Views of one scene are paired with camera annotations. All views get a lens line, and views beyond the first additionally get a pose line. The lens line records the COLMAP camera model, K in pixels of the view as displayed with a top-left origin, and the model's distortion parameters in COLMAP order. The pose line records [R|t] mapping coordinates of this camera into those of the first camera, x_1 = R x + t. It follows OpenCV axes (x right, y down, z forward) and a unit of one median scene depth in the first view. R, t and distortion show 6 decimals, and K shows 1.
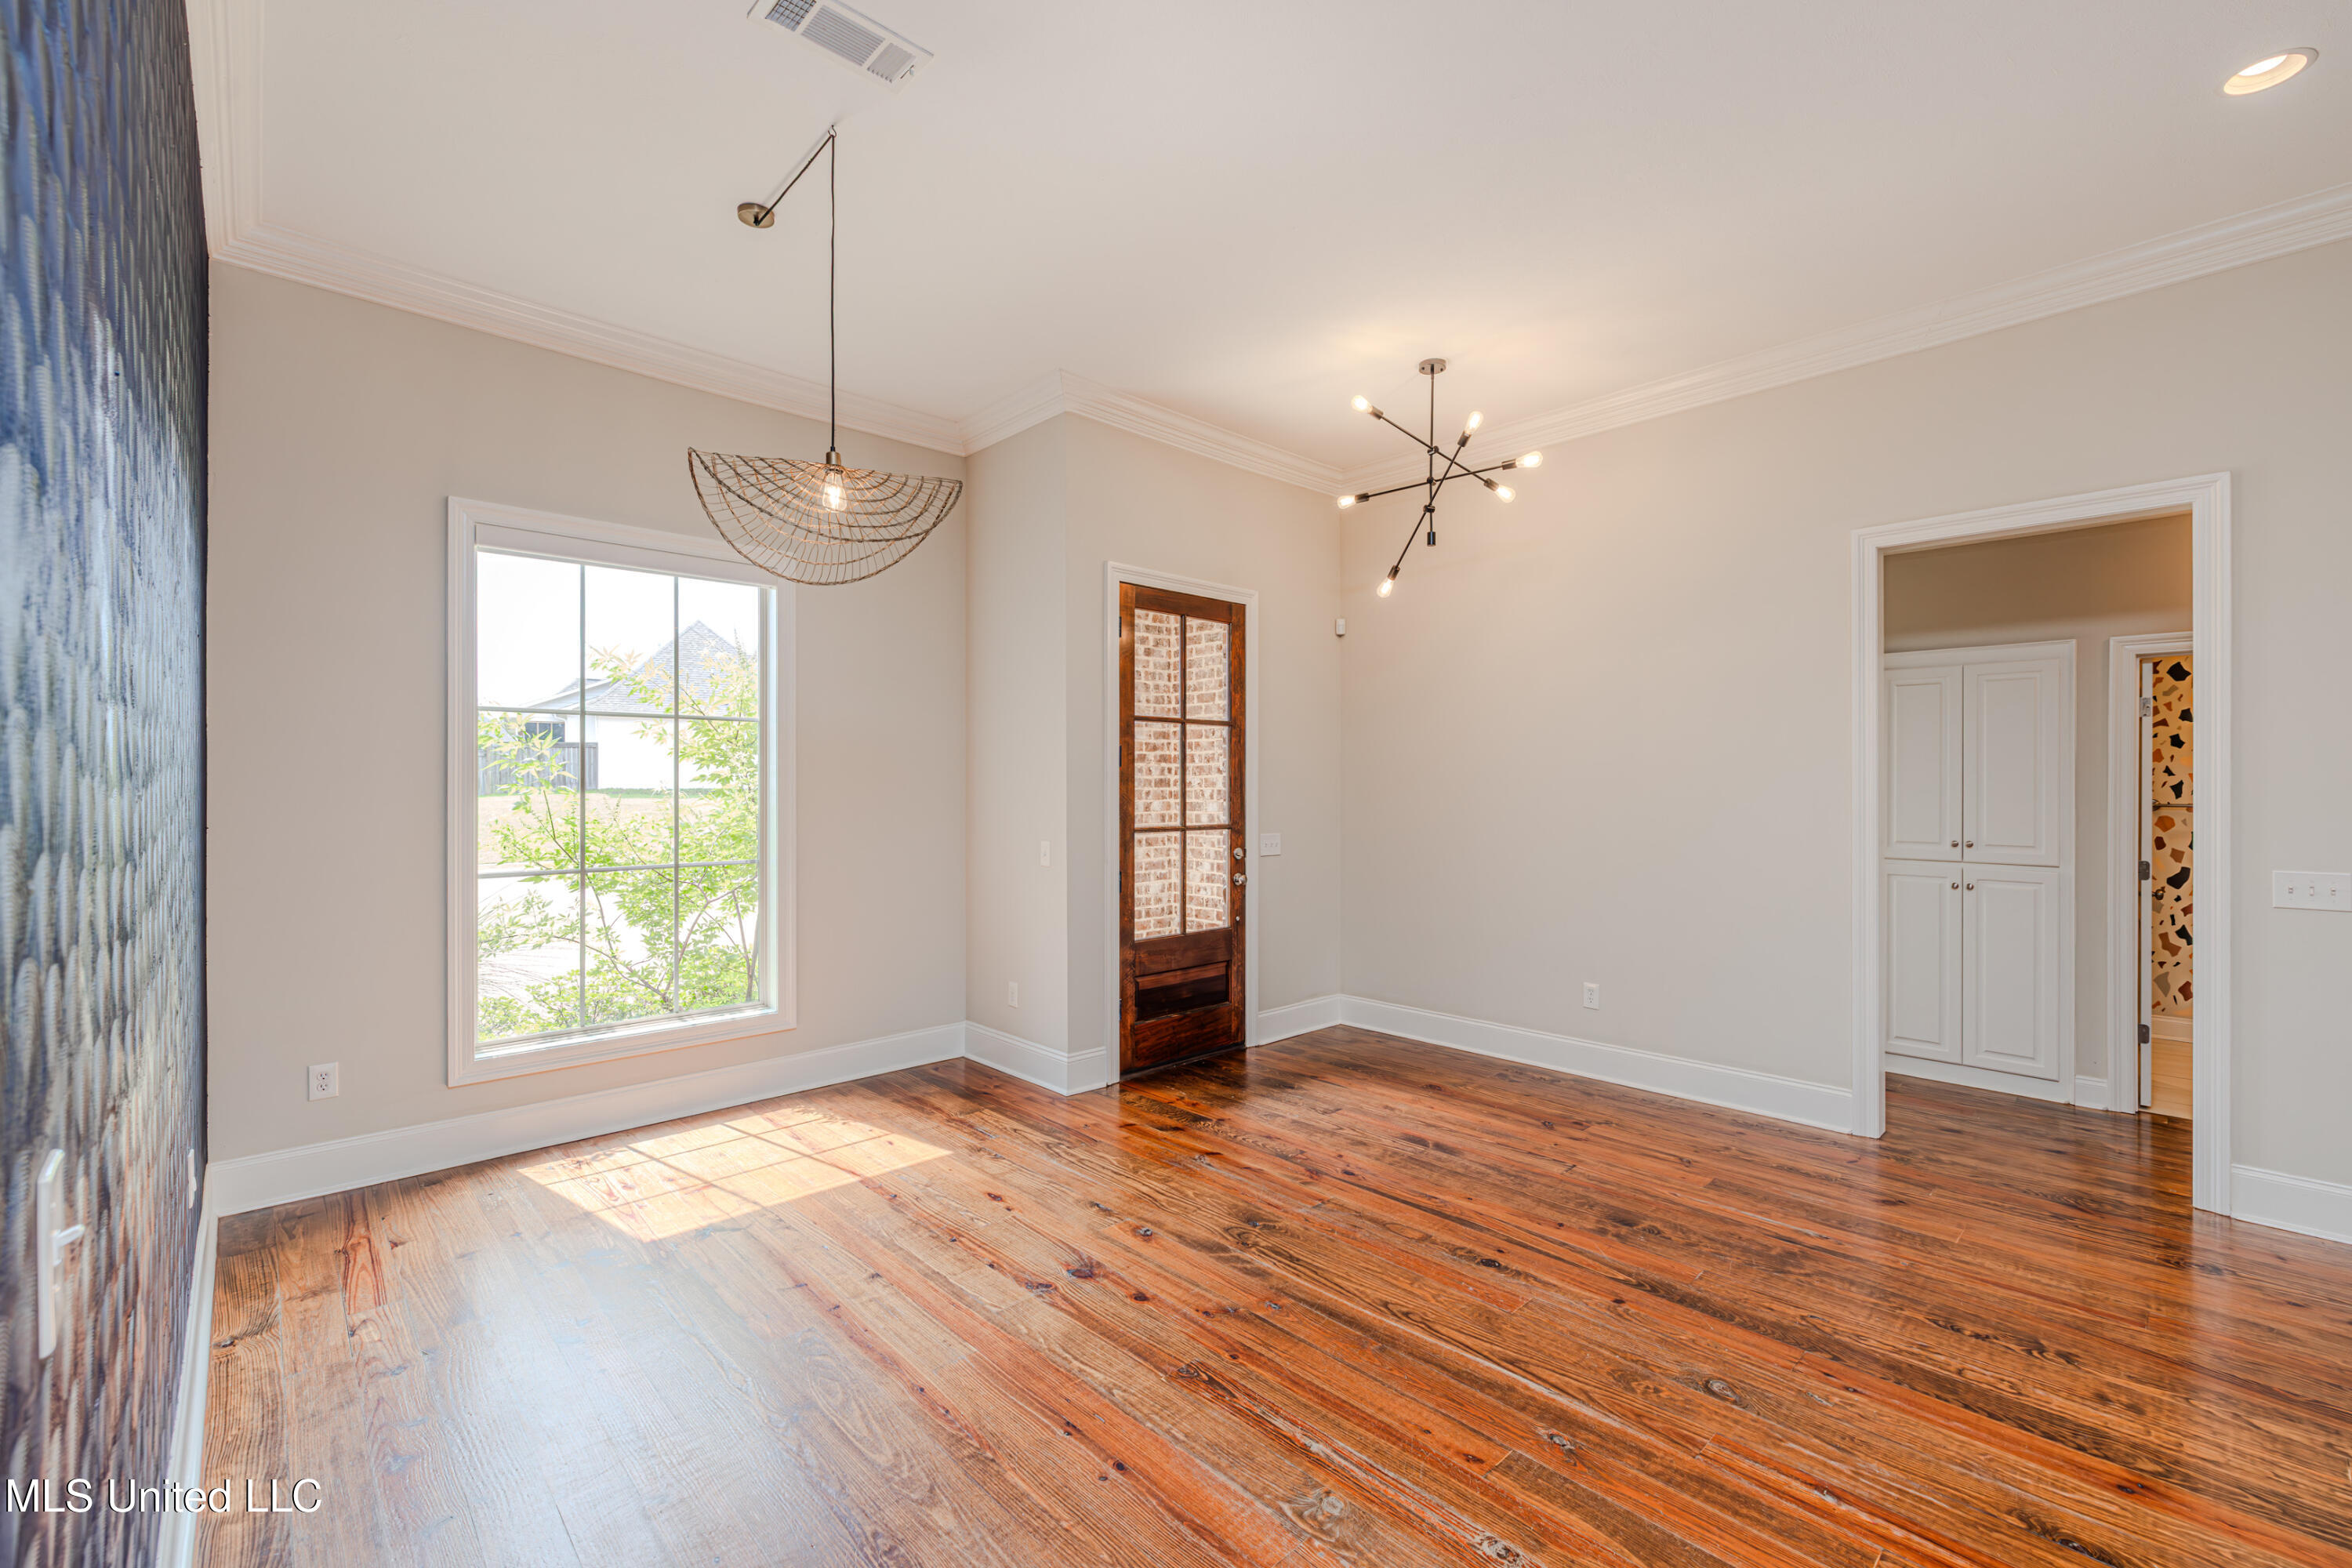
lens RADIAL K [[1007.6, 0, 1175.2], [0, 1007.6, 784.8], [0, 0, 1]] dist [-0.004451, 0.000350]
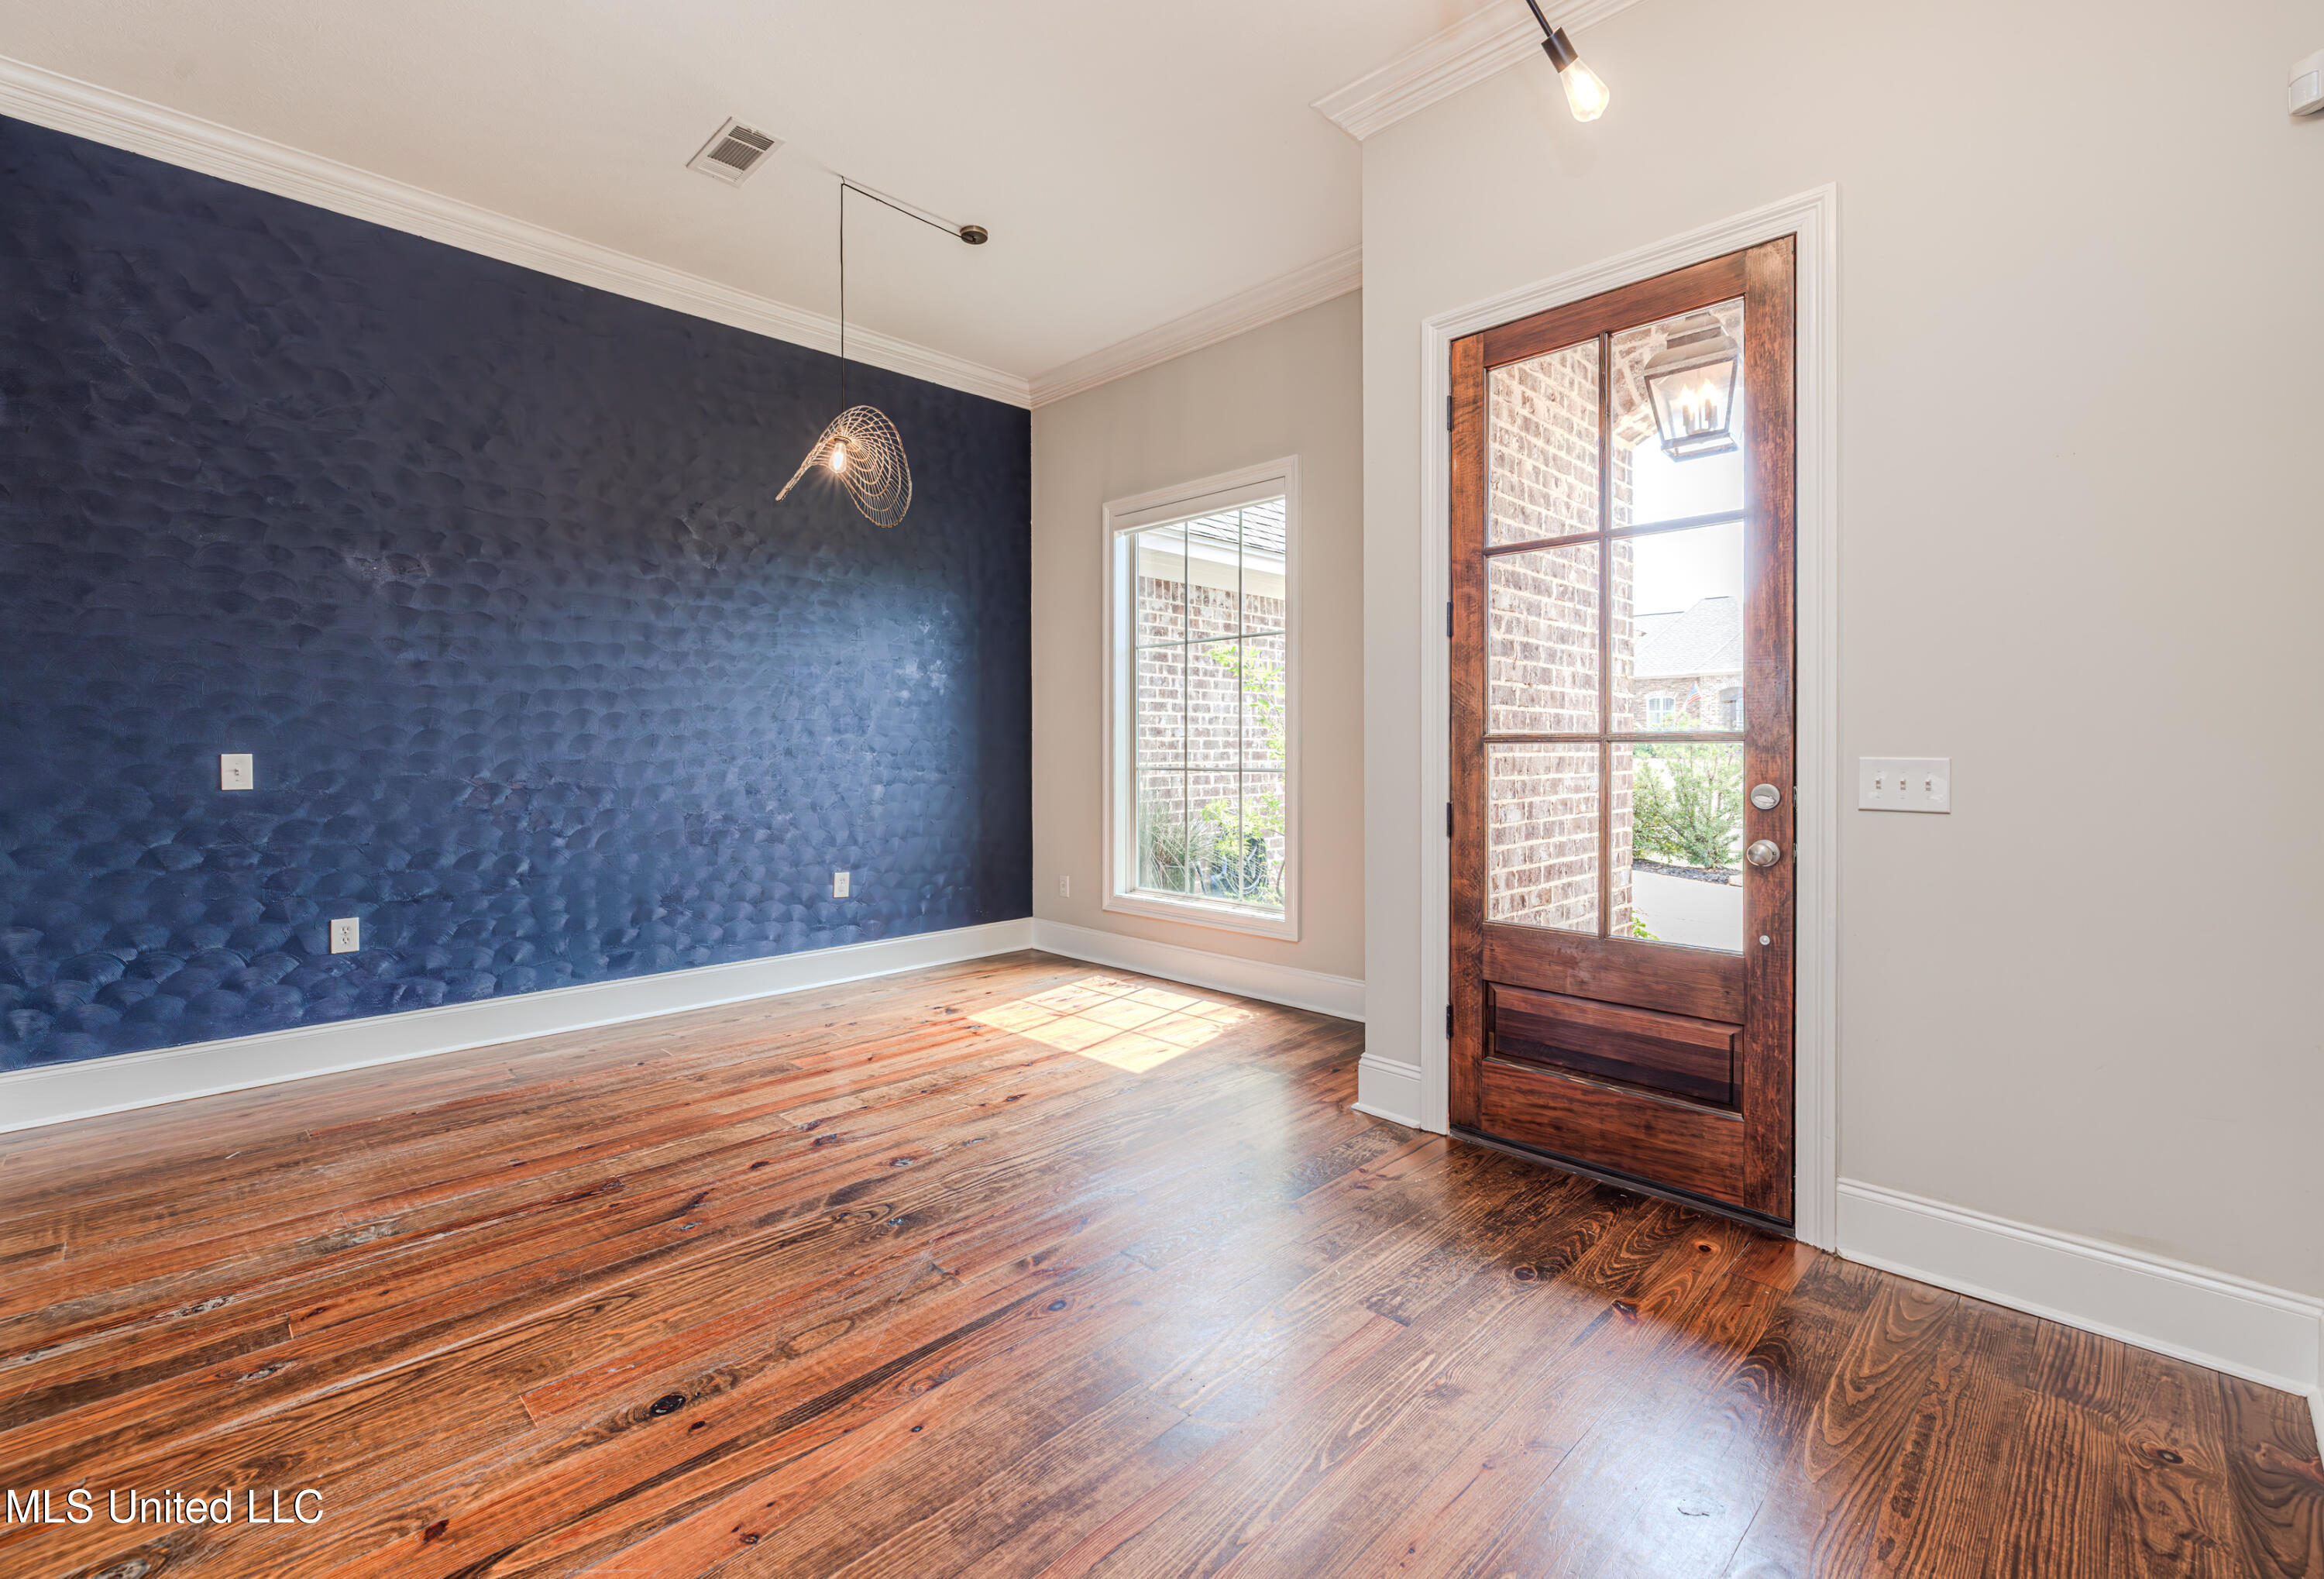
lens RADIAL K [[993.2, 0, 1115.2], [0, 993.2, 757.6], [0, 0, 1]] dist [-0.000209, 0.000069]
pose [[0.011150, 0.009105, -0.999896, 0.858312], [-0.000164, 0.999959, 0.009104, 0.079117], [0.999938, 0.000062, 0.011151, 1.194502]]
